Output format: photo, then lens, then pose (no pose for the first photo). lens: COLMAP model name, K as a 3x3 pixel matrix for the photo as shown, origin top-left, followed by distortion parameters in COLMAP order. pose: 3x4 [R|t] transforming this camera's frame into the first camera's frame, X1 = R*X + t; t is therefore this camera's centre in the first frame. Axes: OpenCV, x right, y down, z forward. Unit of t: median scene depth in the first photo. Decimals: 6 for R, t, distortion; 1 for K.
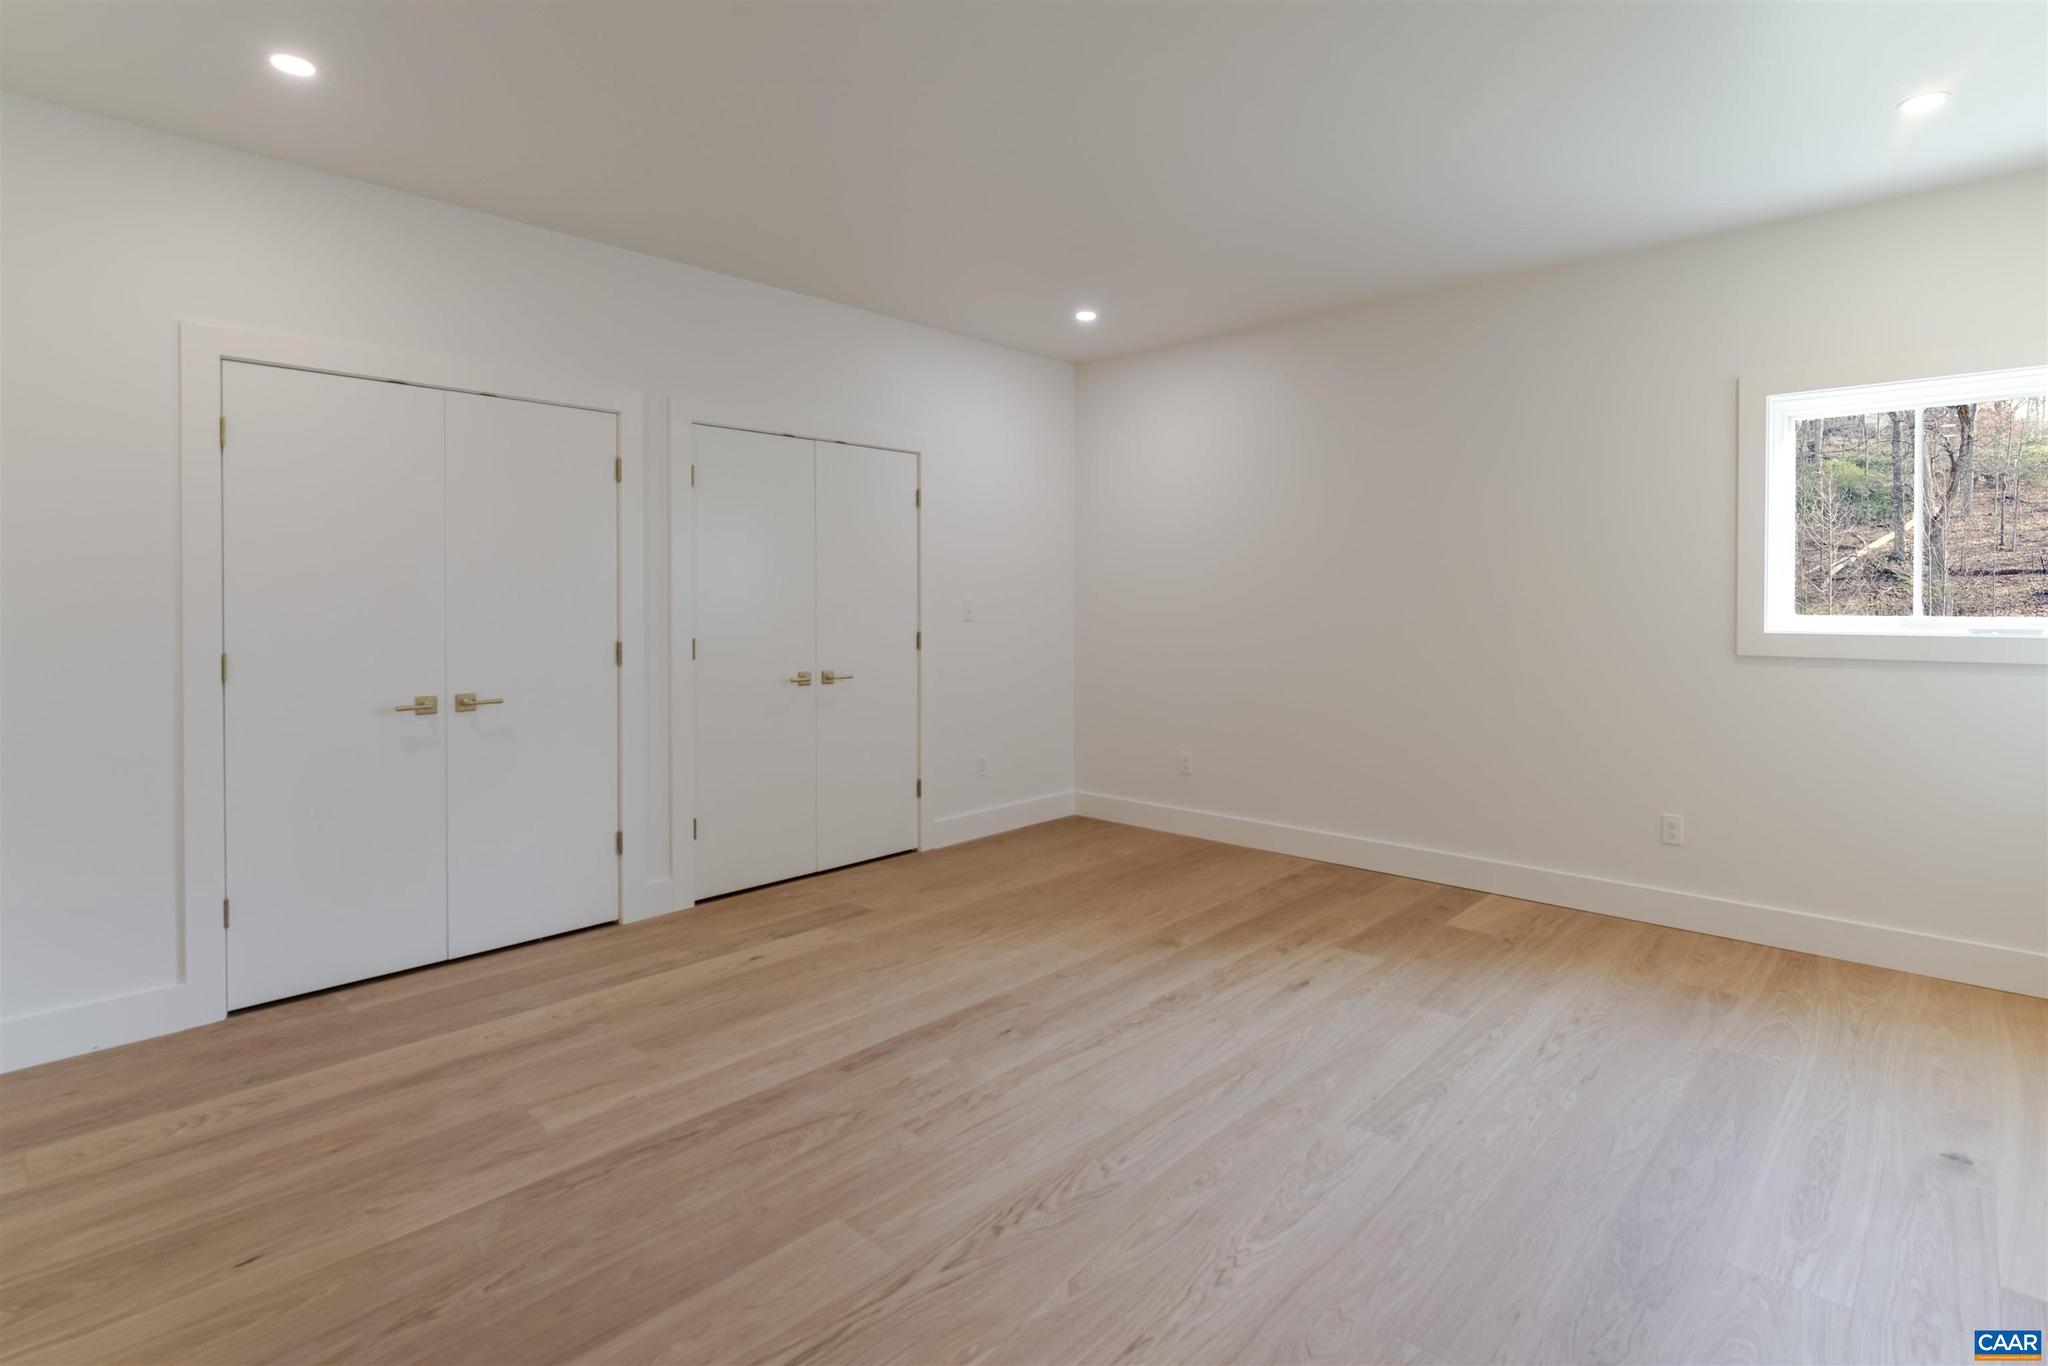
lens RADIAL K [[991.8, 0, 1098.1], [0, 991.8, 618.3], [0, 0, 1]] dist [-0.005030, -0.000491]
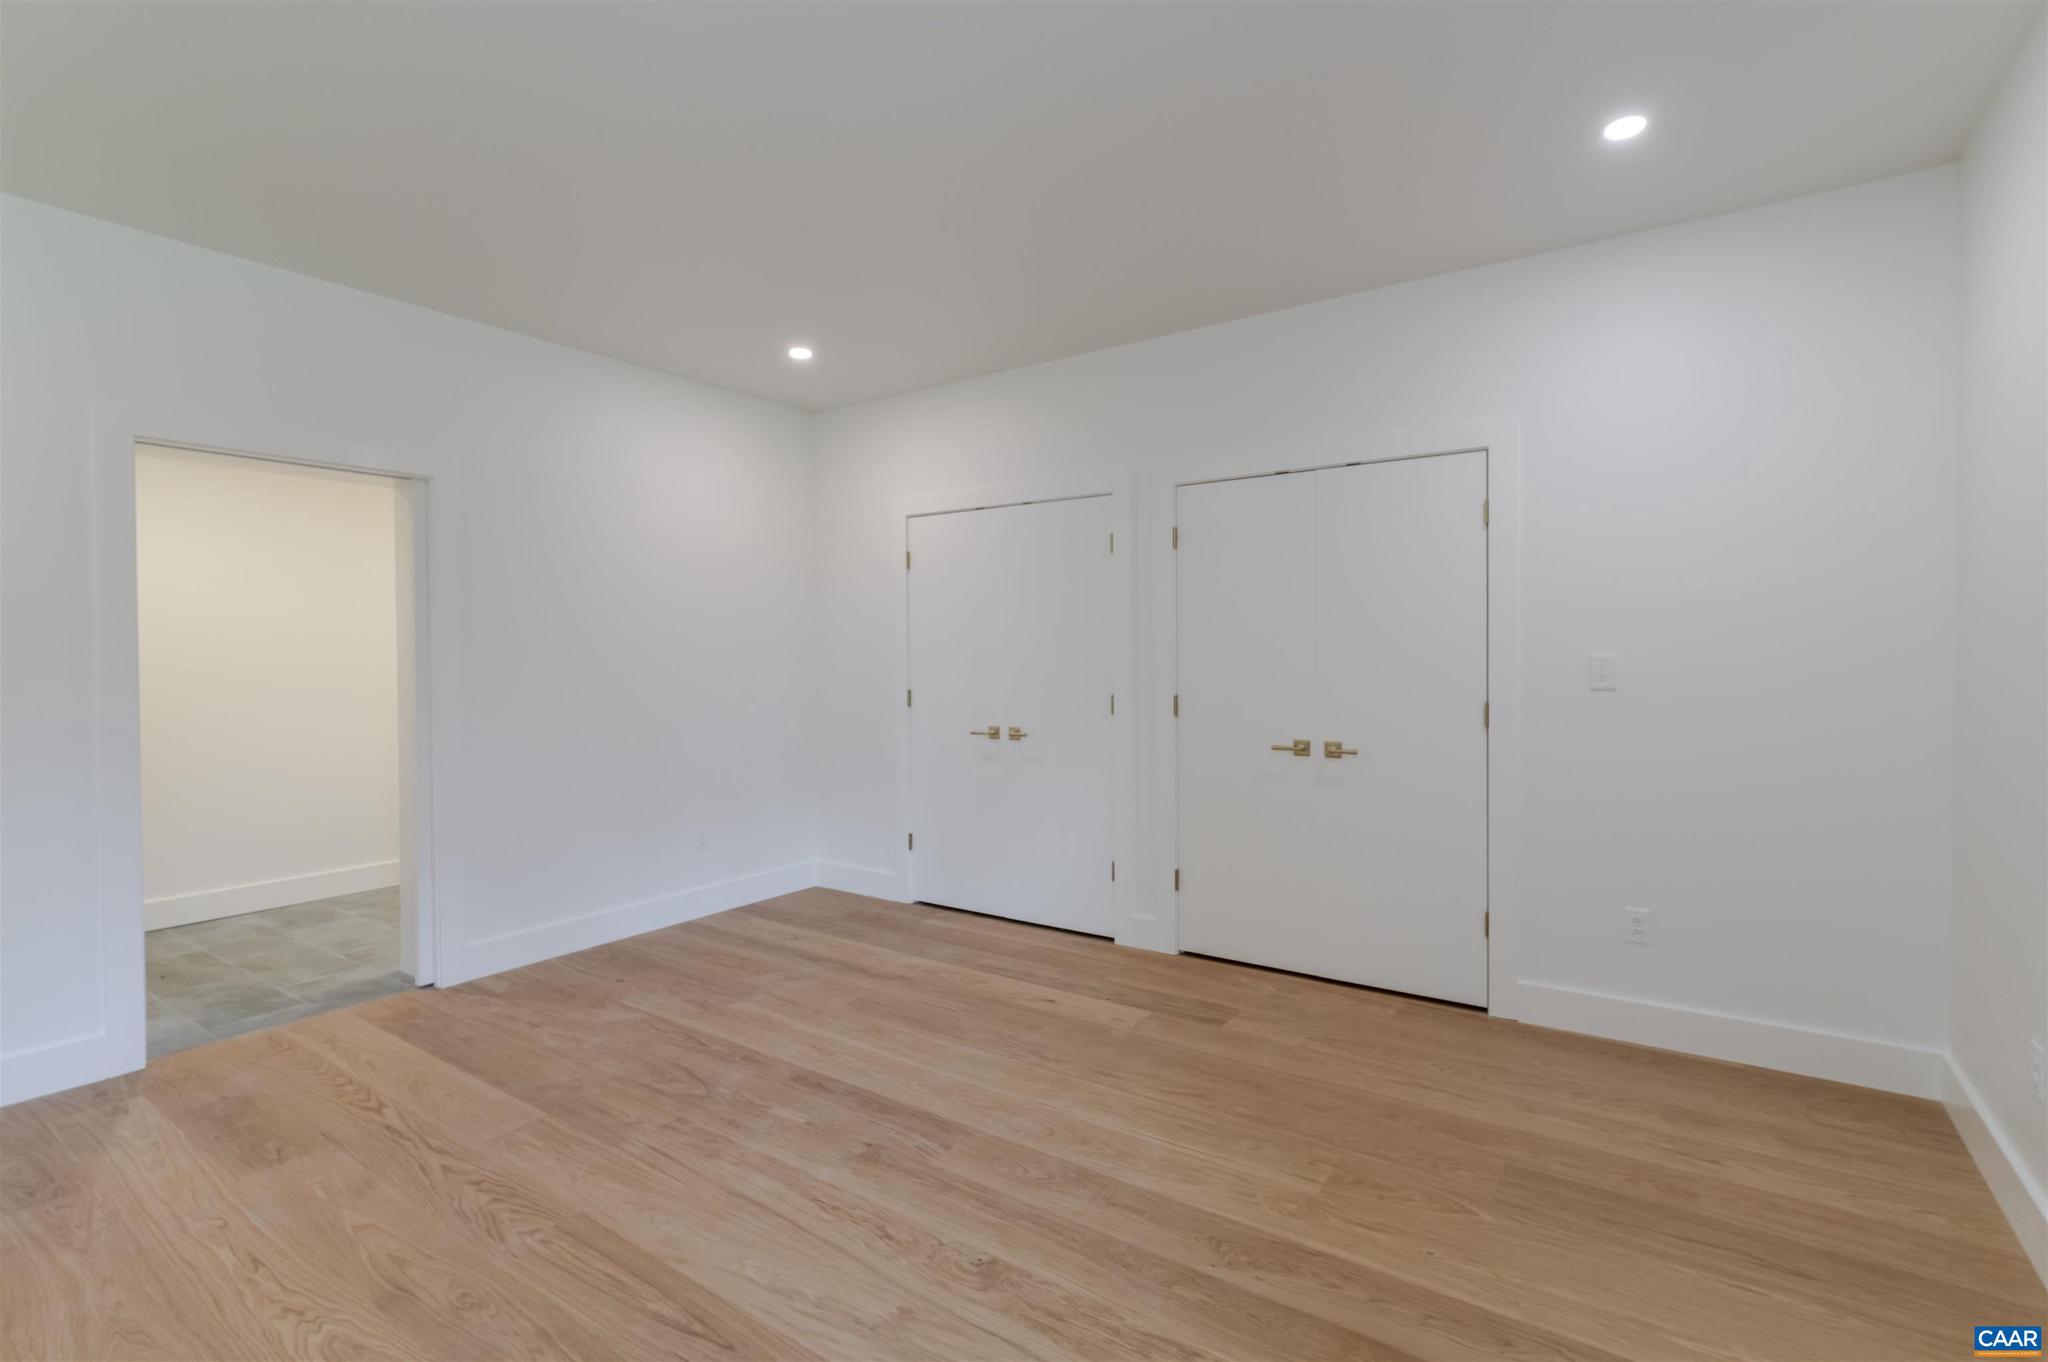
lens RADIAL K [[927.0, 0, 1033.1], [0, 927.0, 662.8], [0, 0, 1]] dist [0.001062, -0.000151]
pose [[0.125183, 0.008274, -0.992099, 0.719287], [-0.014692, 0.999871, 0.006486, -0.022890], [0.992025, 0.013764, 0.125288, 0.993371]]
